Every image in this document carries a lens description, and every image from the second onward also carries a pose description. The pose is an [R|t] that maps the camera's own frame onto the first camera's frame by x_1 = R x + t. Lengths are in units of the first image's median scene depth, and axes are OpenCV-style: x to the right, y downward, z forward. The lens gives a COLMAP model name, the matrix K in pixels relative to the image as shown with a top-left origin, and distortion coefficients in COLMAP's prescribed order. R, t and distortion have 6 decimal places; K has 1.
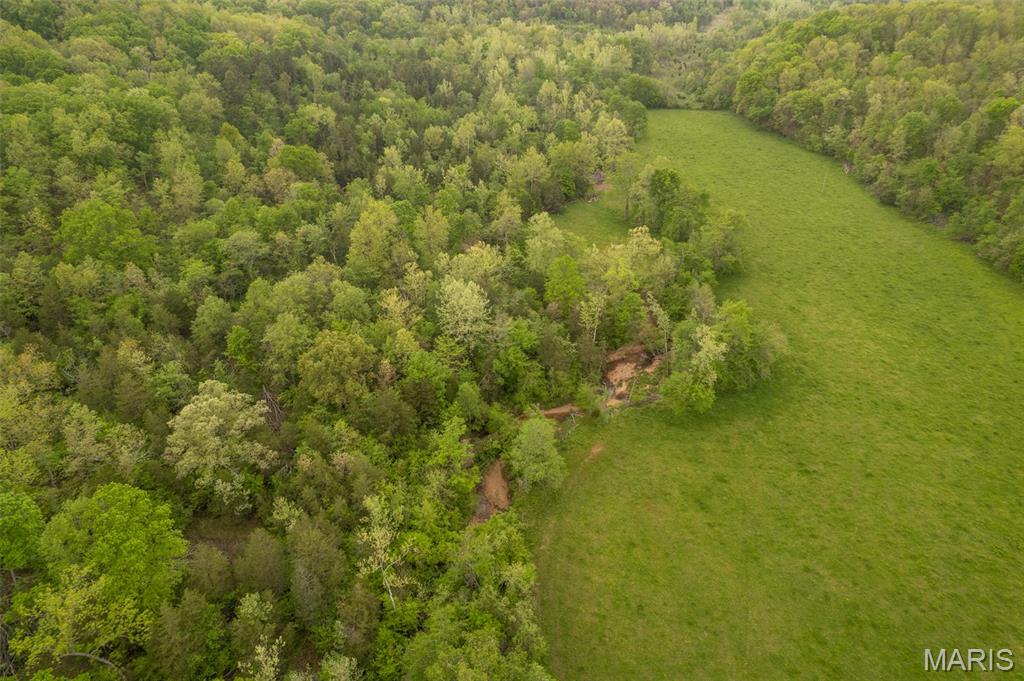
lens RADIAL K [[654.2, 0, 512.0], [0, 654.2, 340.5], [0, 0, 1]] dist [-0.080267, 0.072553]
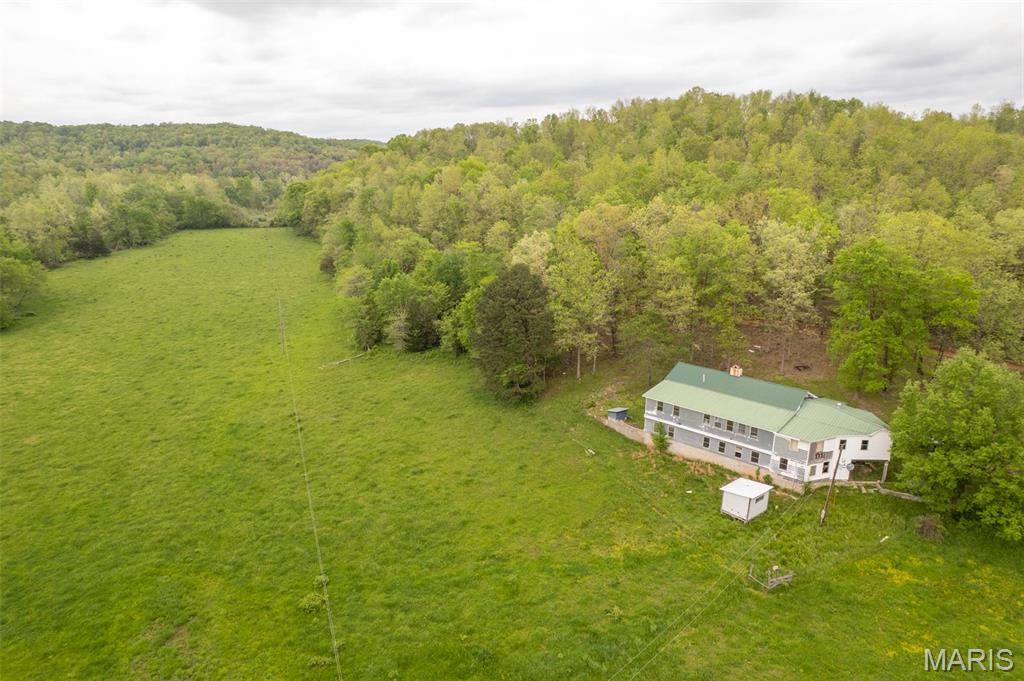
lens RADIAL K [[654.2, 0, 512.0], [0, 654.2, 340.5], [0, 0, 1]] dist [-0.080267, 0.072553]
pose [[0.965329, -0.064652, 0.252903, 0.612869], [0.131638, 0.957198, -0.257765, 0.153955], [-0.225413, 0.282120, 0.932522, 0.116309]]
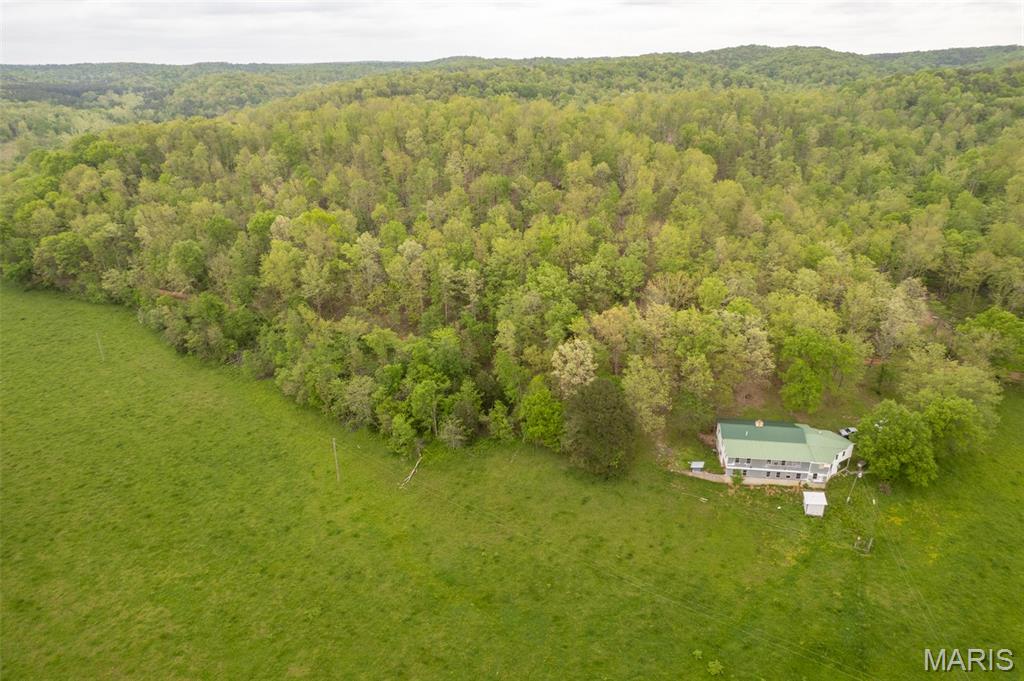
lens RADIAL K [[654.2, 0, 512.0], [0, 654.2, 340.5], [0, 0, 1]] dist [-0.080267, 0.072553]
pose [[0.645847, -0.300194, 0.701972, 0.284358], [0.401686, 0.915514, 0.021943, -0.077743], [-0.649253, 0.267801, 0.711866, 0.131442]]
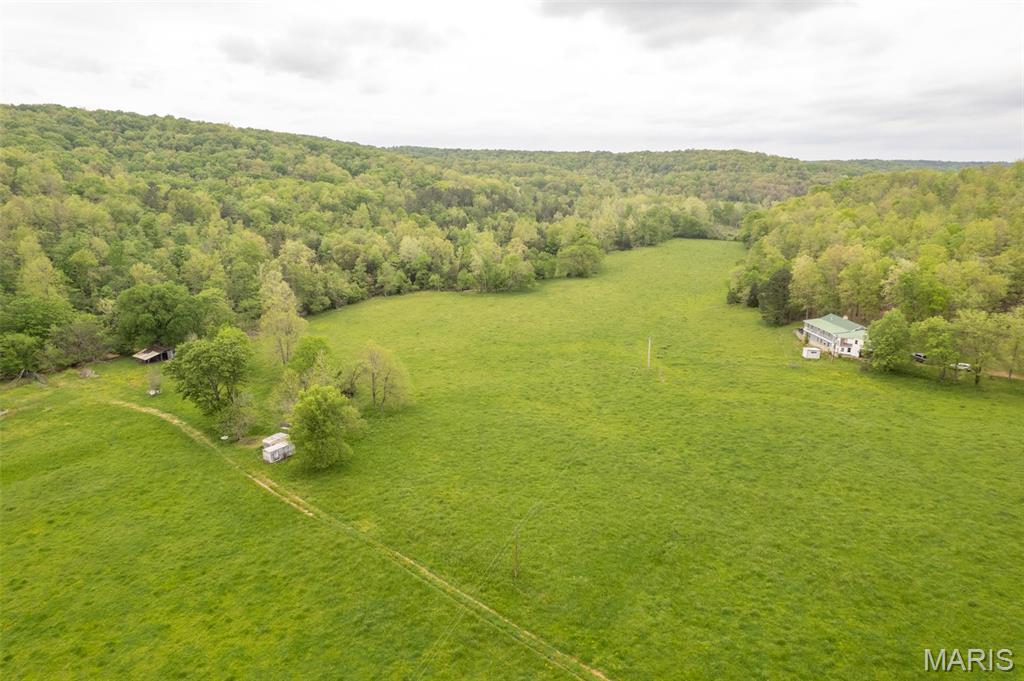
lens RADIAL K [[654.2, 0, 512.0], [0, 654.2, 340.5], [0, 0, 1]] dist [-0.080267, 0.072553]
pose [[0.888360, 0.124900, -0.441833, 0.807966], [-0.246767, 0.941375, -0.230042, 0.429611], [0.387198, 0.313390, 0.867101, -0.479108]]
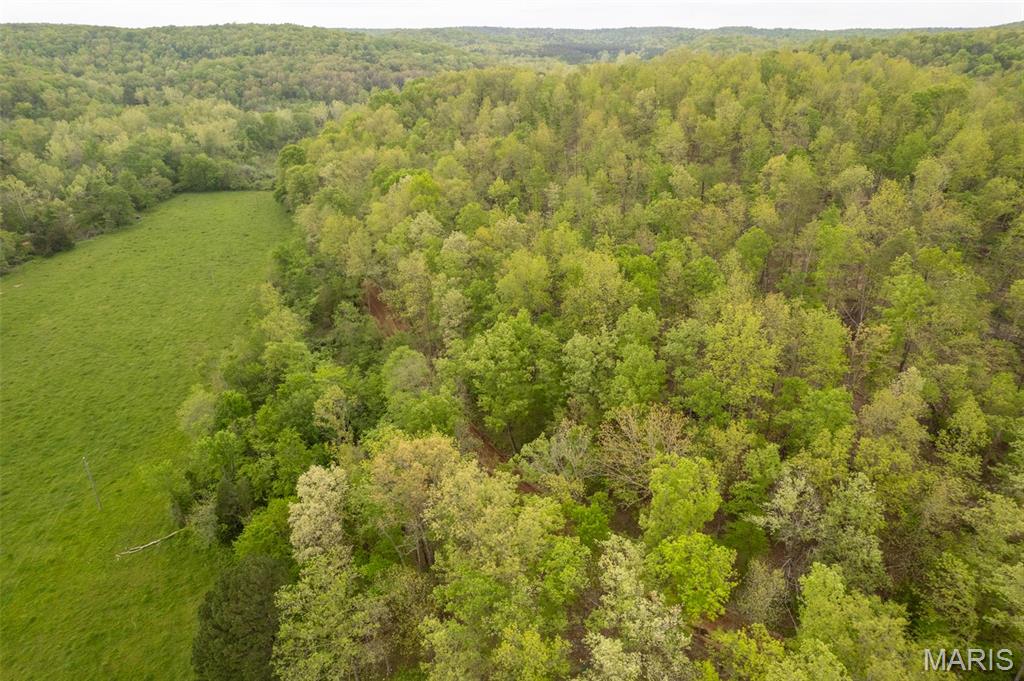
lens RADIAL K [[654.2, 0, 512.0], [0, 654.2, 340.5], [0, 0, 1]] dist [-0.080267, 0.072553]
pose [[0.993278, -0.050907, 0.103956, 0.819344], [0.061896, 0.992505, -0.105372, -0.065486], [-0.097812, 0.111098, 0.988984, 0.191051]]
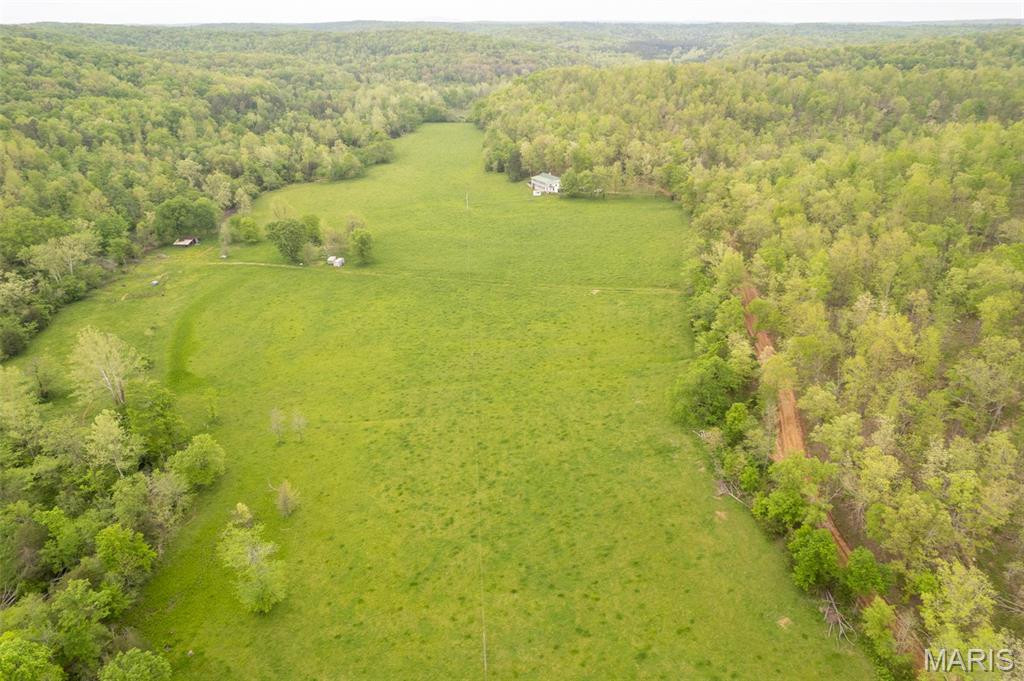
lens RADIAL K [[654.2, 0, 512.0], [0, 654.2, 340.5], [0, 0, 1]] dist [-0.080267, 0.072553]
pose [[0.999621, 0.009043, -0.025994, 0.766742], [-0.011414, 0.995643, -0.092549, 0.712650], [0.025043, 0.092811, 0.995369, -1.302263]]
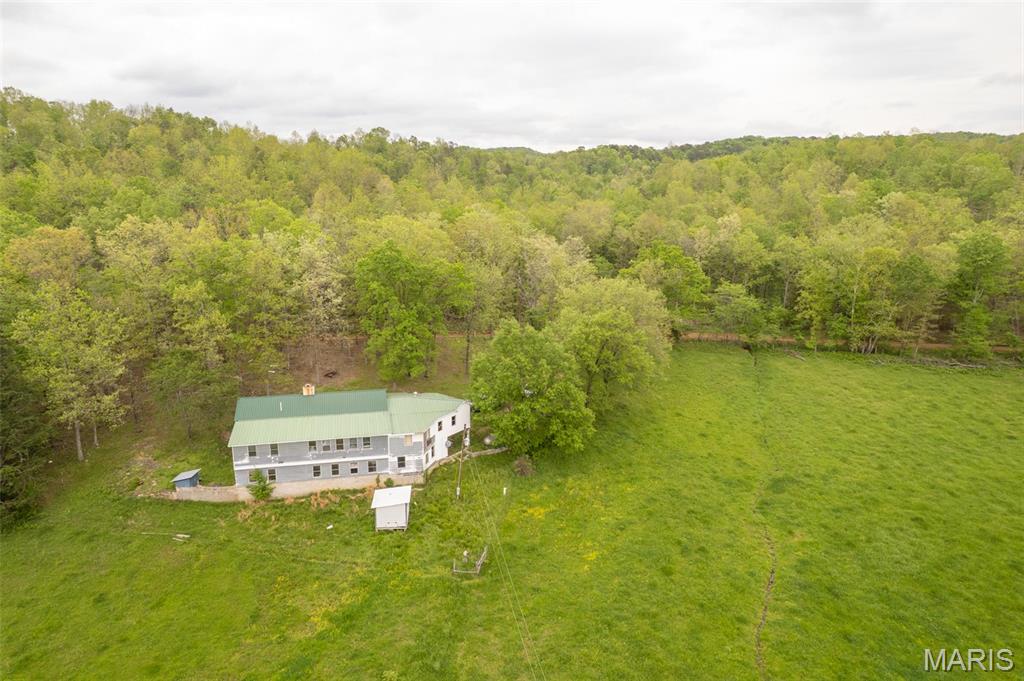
lens RADIAL K [[654.2, 0, 512.0], [0, 654.2, 340.5], [0, 0, 1]] dist [-0.080267, 0.072553]
pose [[0.321809, -0.212695, 0.922605, 0.550981], [0.487291, 0.872682, 0.031216, 0.112975], [-0.811780, 0.439531, 0.384481, 0.199936]]
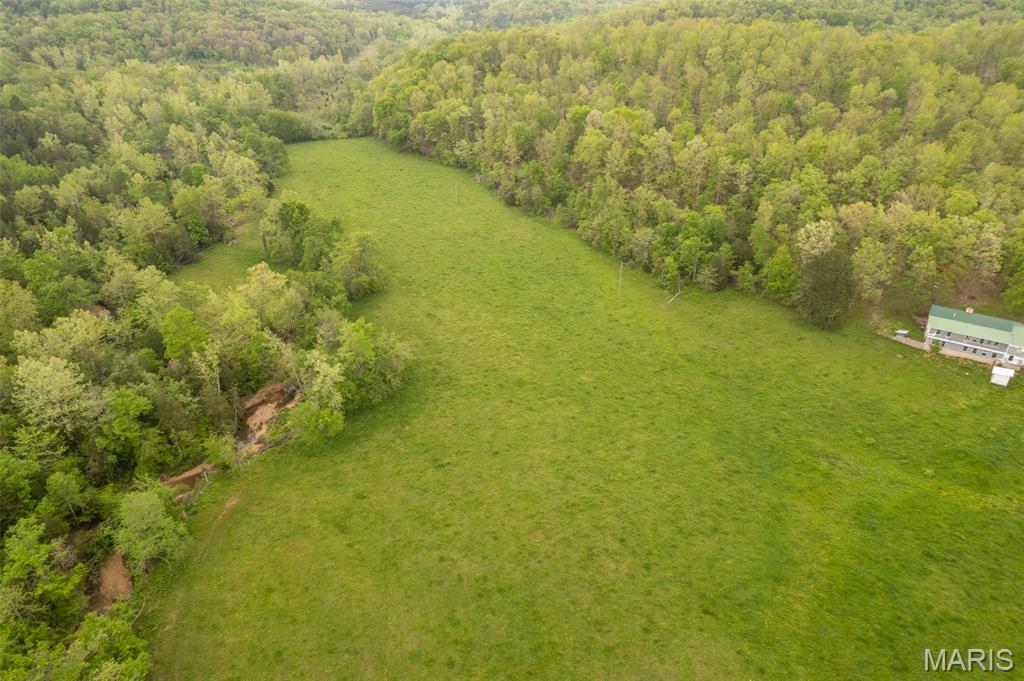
lens RADIAL K [[654.2, 0, 512.0], [0, 654.2, 340.5], [0, 0, 1]] dist [-0.080267, 0.072553]
pose [[0.896999, -0.206760, 0.390695, 0.097535], [0.223092, 0.974790, 0.003671, 0.013446], [-0.381604, 0.083868, 0.920513, -0.021586]]
